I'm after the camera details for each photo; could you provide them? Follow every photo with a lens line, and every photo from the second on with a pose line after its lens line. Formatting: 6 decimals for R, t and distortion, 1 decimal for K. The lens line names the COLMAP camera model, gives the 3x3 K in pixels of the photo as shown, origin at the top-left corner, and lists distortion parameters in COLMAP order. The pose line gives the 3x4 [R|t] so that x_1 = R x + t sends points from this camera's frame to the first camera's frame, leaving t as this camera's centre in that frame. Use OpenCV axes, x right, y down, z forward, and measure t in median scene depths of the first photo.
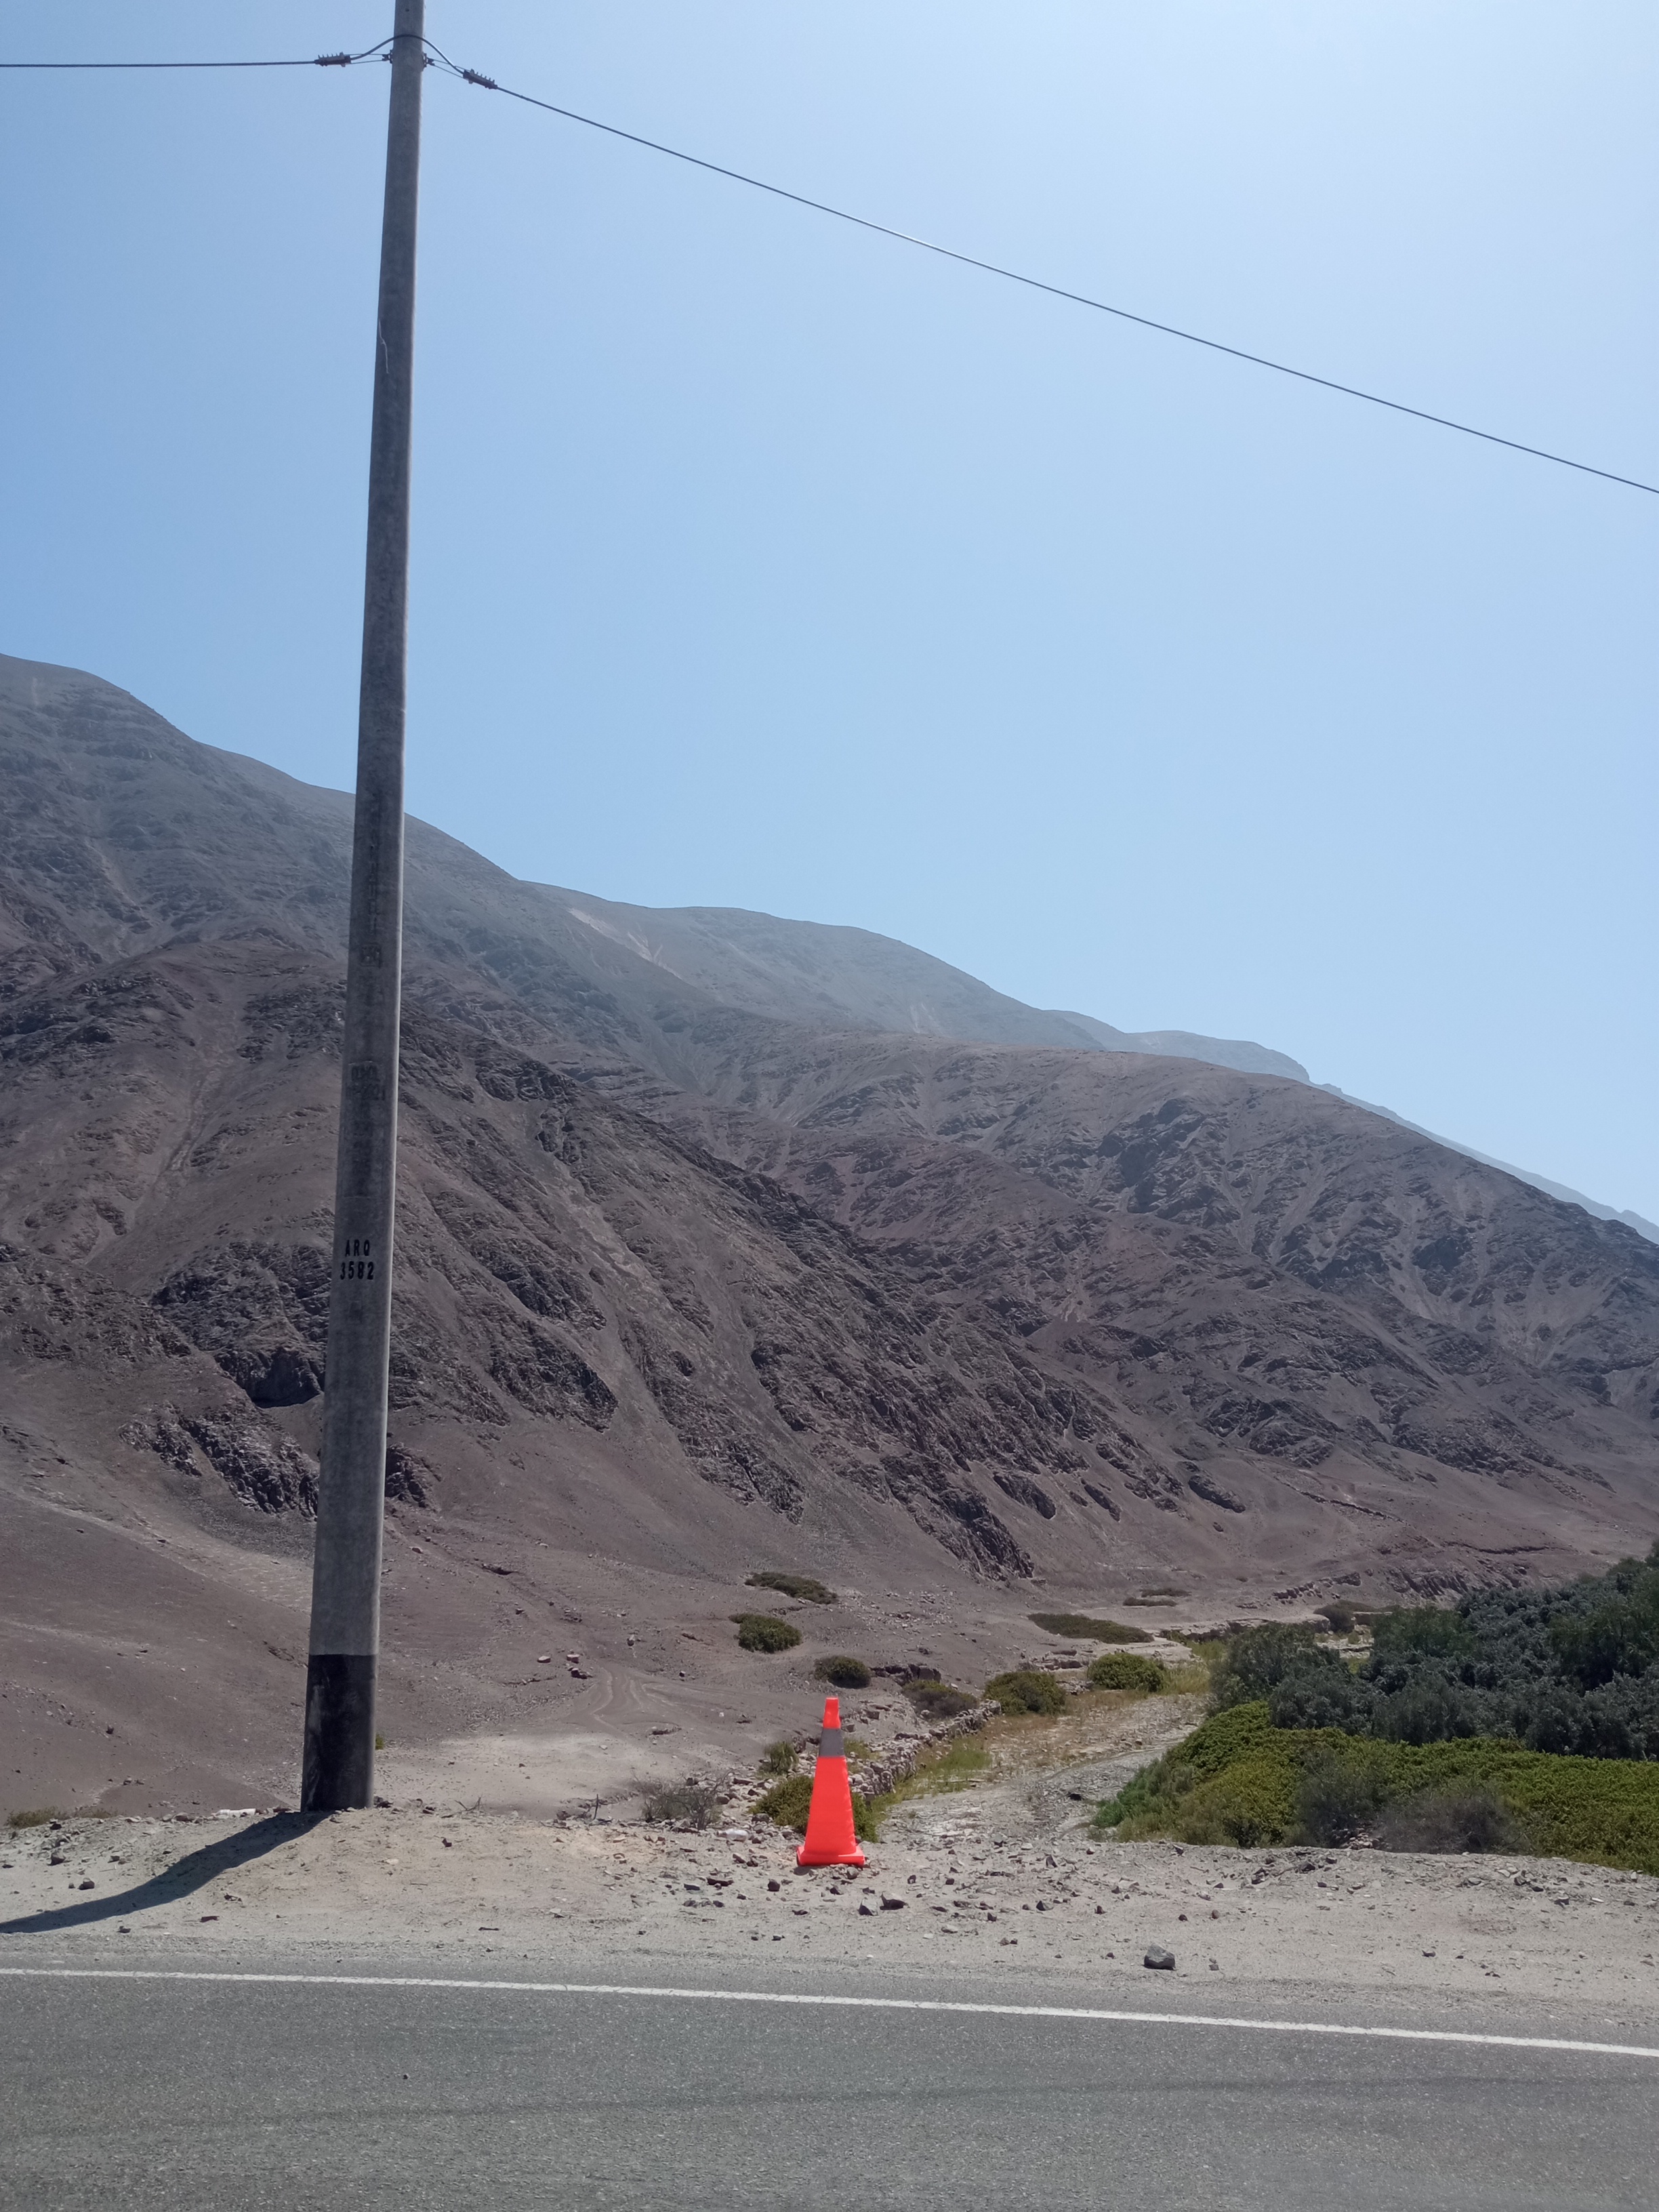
lens RADIAL K [[1926.2, 0, 825.8], [0, 1926.2, 1111.2], [0, 0, 1]] dist [0.126890, -0.211750]
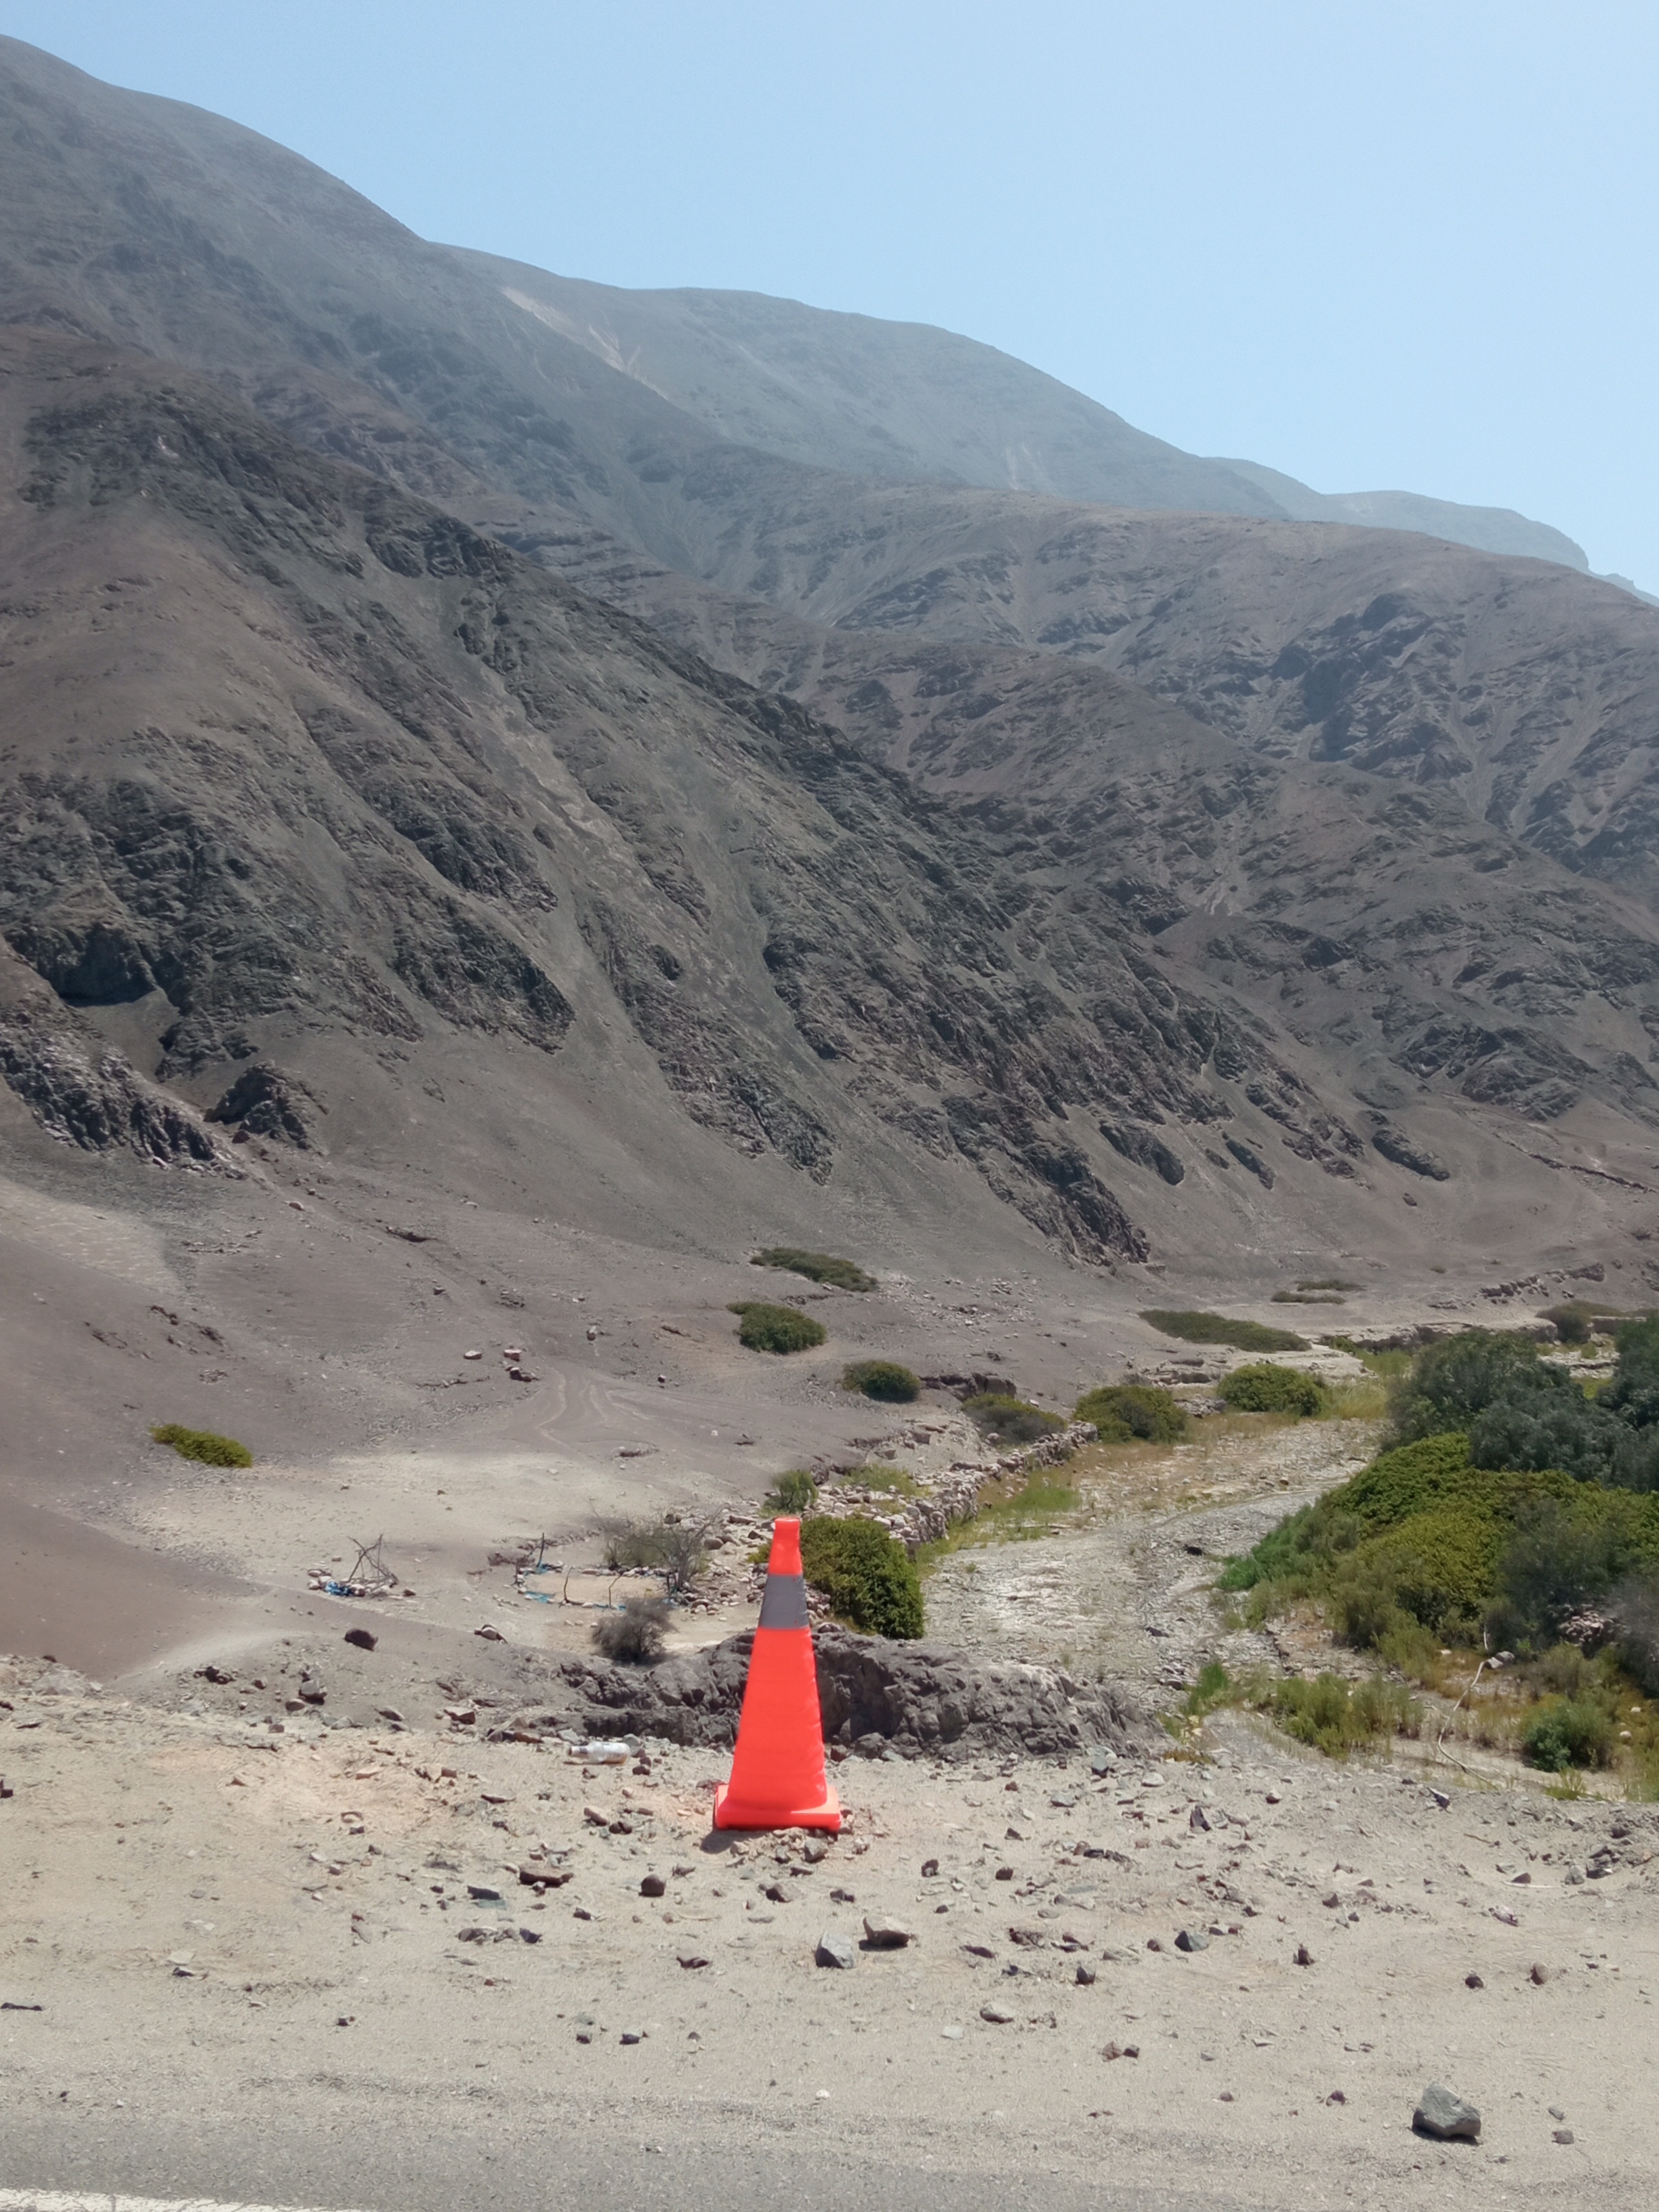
lens RADIAL K [[1926.2, 0, 825.8], [0, 1926.2, 1111.2], [0, 0, 1]] dist [0.126890, -0.211750]
pose [[0.997999, 0.022245, -0.059194, 0.027731], [-0.010979, 0.982821, 0.184236, 0.052158], [0.062276, -0.183218, 0.981098, 0.291643]]
